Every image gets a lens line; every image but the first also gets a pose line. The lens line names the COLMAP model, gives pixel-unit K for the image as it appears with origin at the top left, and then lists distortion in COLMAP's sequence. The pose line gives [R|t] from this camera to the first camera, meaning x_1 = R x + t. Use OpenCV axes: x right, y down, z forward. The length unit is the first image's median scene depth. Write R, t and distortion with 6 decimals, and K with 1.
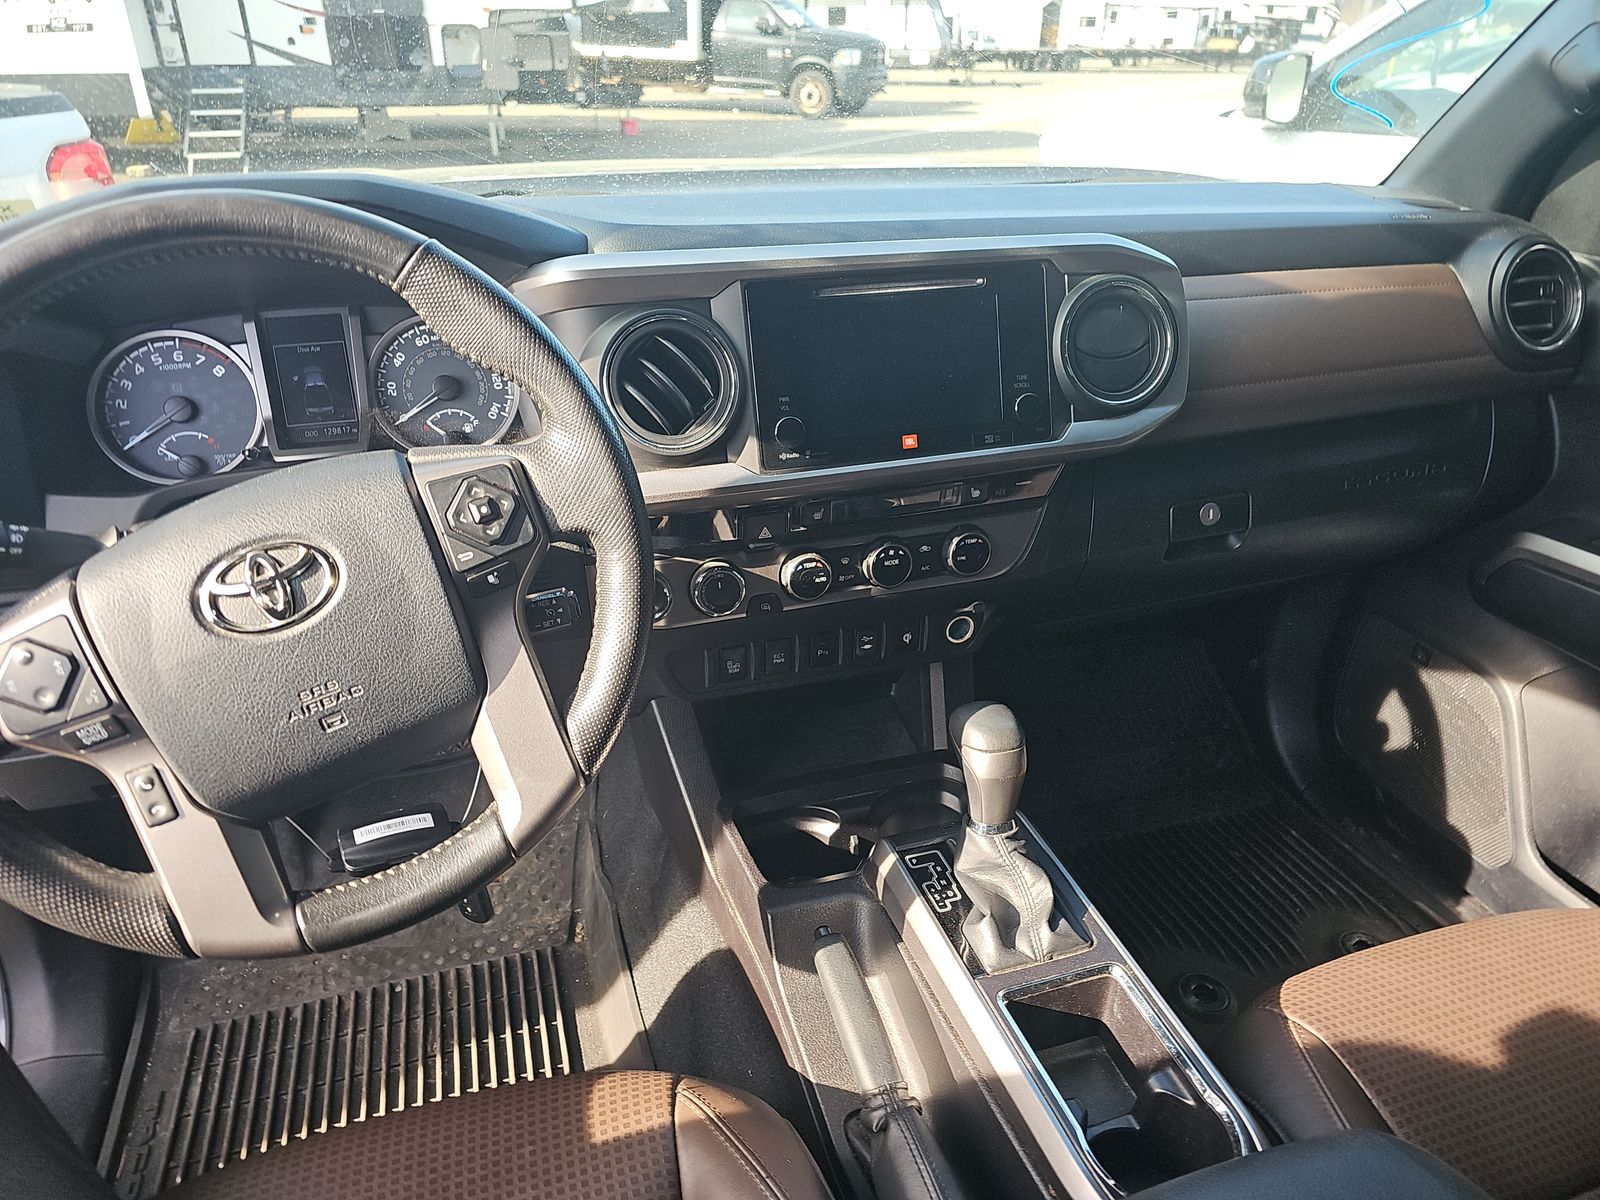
lens RADIAL K [[1086.1, 0, 800.3], [0, 1086.1, 622.3], [0, 0, 1]] dist [0.051082, -0.049767]
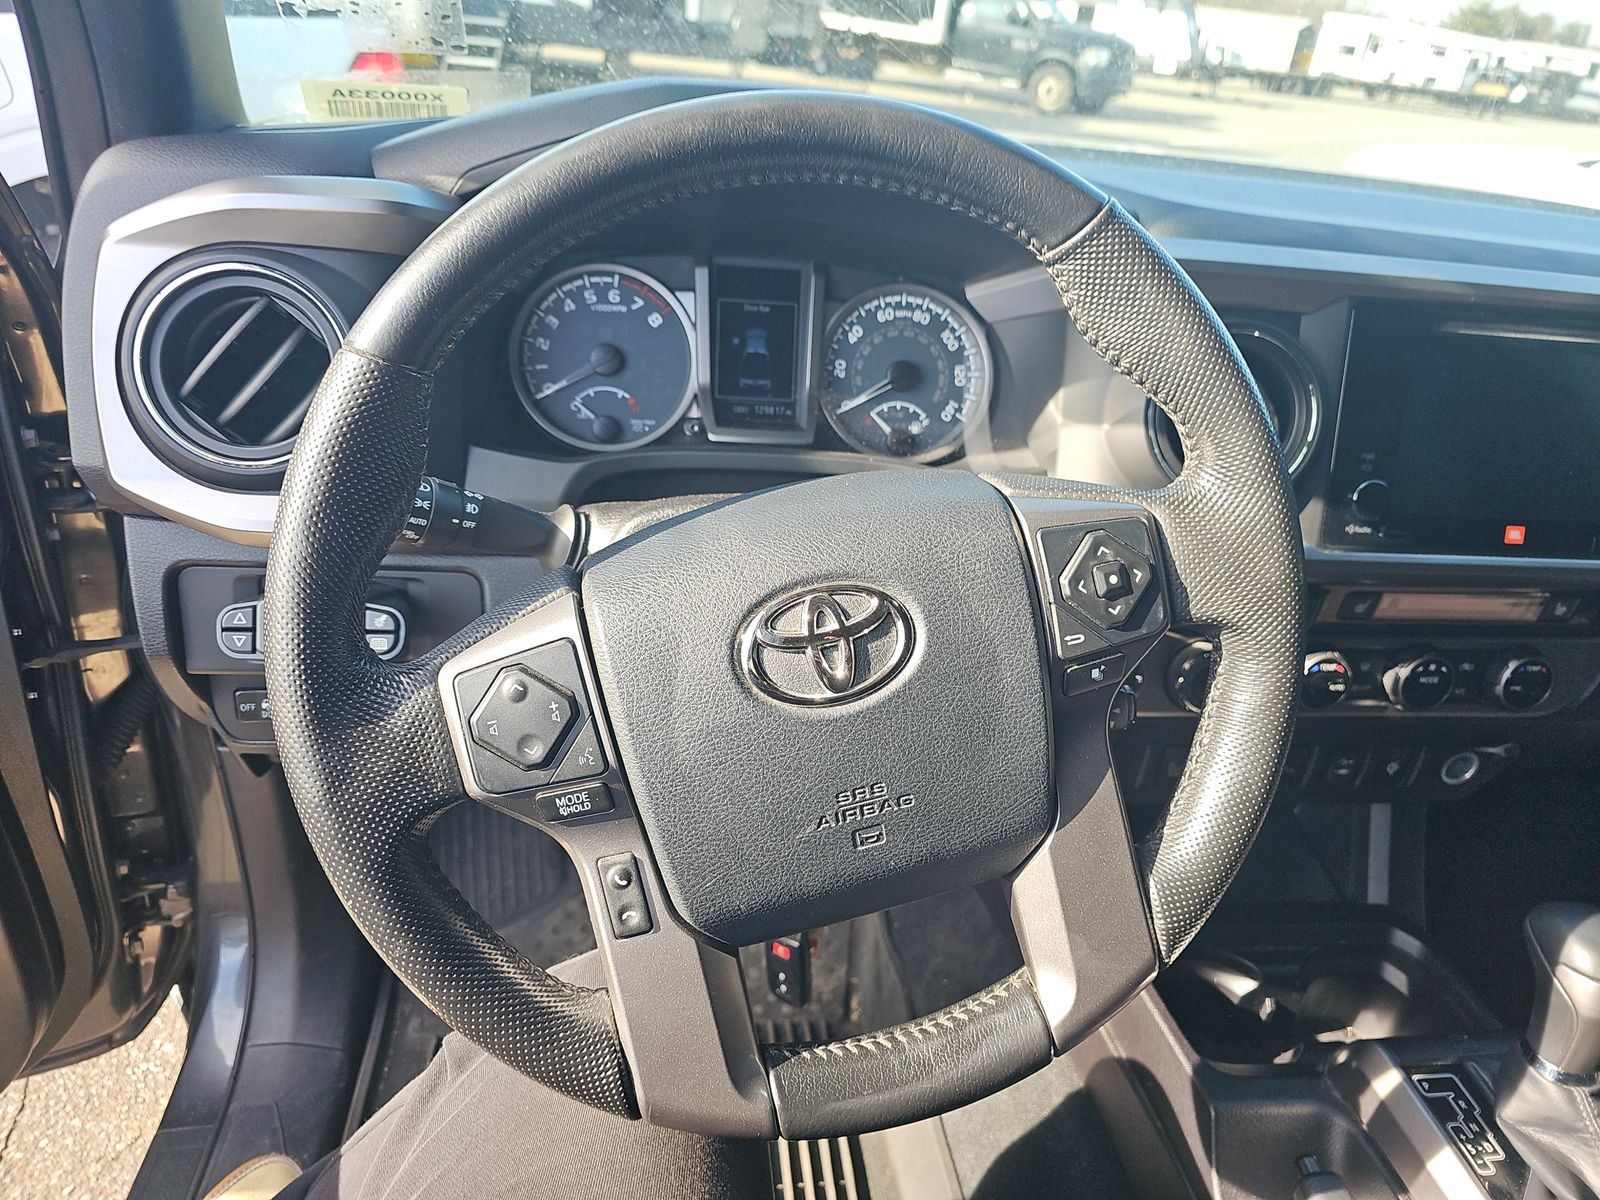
lens RADIAL K [[1092.2, 0, 800.0], [0, 1092.2, 600.0], [0, 0, 1]] dist [0.041434, -0.047997]
pose [[0.979089, 0.168682, -0.113712, -0.291607], [-0.169292, 0.985556, 0.004343, -0.041952], [0.112802, 0.014999, 0.993504, 0.190449]]
